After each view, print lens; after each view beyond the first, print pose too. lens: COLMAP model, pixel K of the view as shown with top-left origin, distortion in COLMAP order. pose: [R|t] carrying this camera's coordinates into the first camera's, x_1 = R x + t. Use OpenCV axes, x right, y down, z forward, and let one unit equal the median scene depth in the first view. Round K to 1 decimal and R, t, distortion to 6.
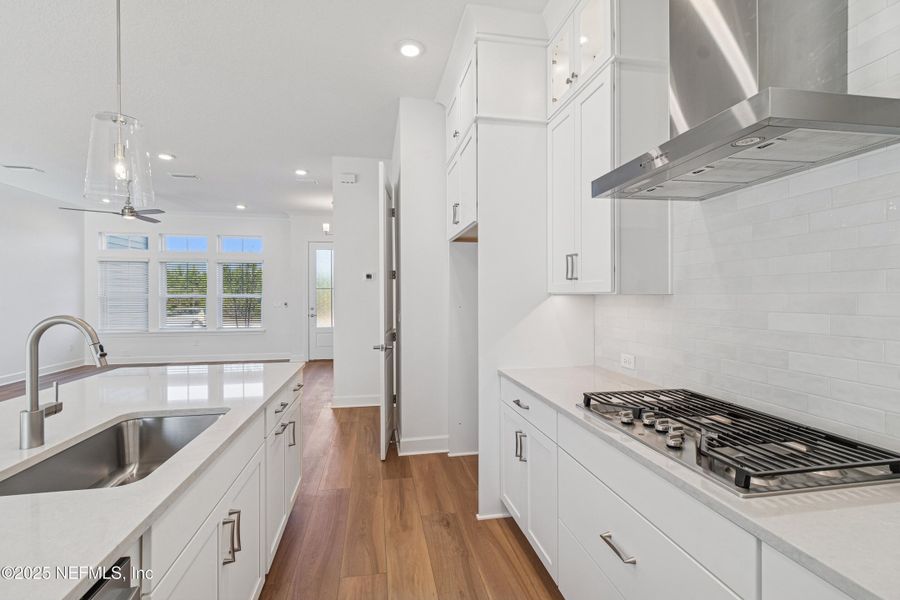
lens RADIAL K [[400.4, 0, 441.6], [0, 400.4, 296.5], [0, 0, 1]] dist [0.008297, -0.002566]
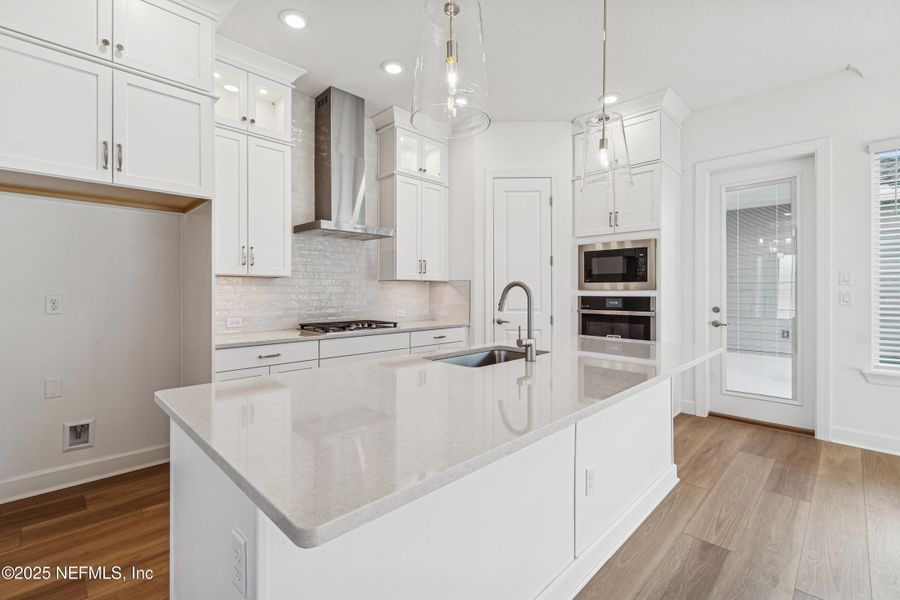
lens RADIAL K [[400.4, 0, 444.1], [0, 400.4, 291.6], [0, 0, 1]] dist [0.008297, -0.002566]
pose [[-0.574061, 0.000524, 0.818813, -1.213061], [0.001957, 0.999998, 0.000732, 0.051219], [-0.818810, 0.002023, -0.574061, 1.258599]]
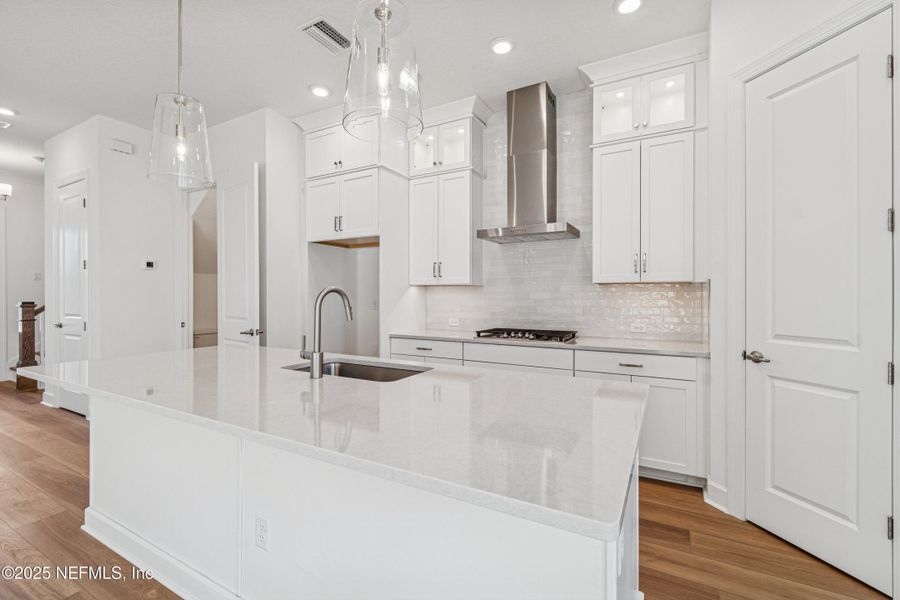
lens RADIAL K [[400.4, 0, 446.9], [0, 400.4, 297.0], [0, 0, 1]] dist [0.008297, -0.002566]
pose [[0.631384, 0.001115, 0.775470, -1.030181], [-0.000598, 0.999999, -0.000951, 0.049472], [-0.775470, 0.000137, 0.631384, -0.147853]]
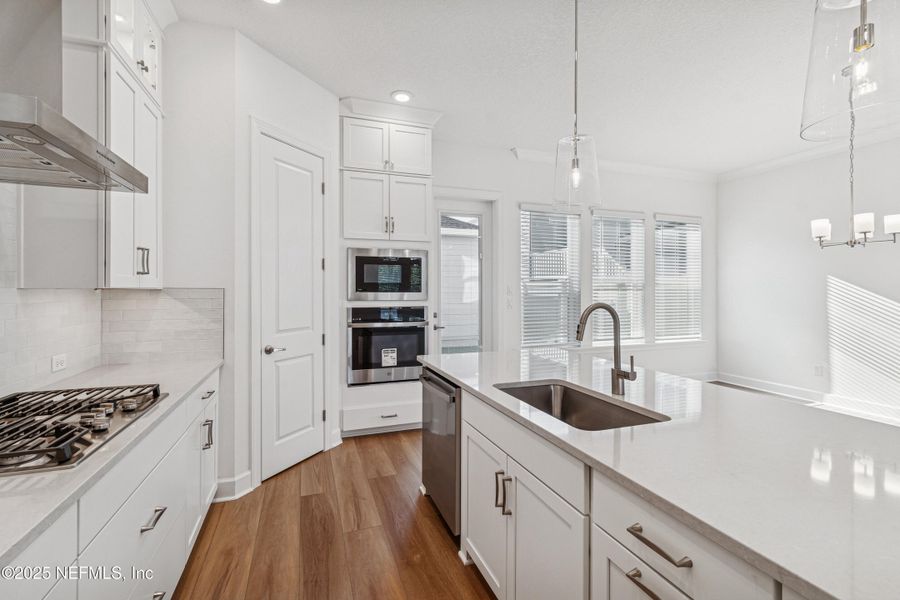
lens RADIAL K [[400.4, 0, 443.8], [0, 400.4, 290.3], [0, 0, 1]] dist [0.008297, -0.002566]
pose [[-0.986219, 0.002671, -0.165422, -0.094103], [0.002541, 0.999996, 0.001001, 0.002121], [0.165424, 0.000567, -0.986222, 1.301825]]
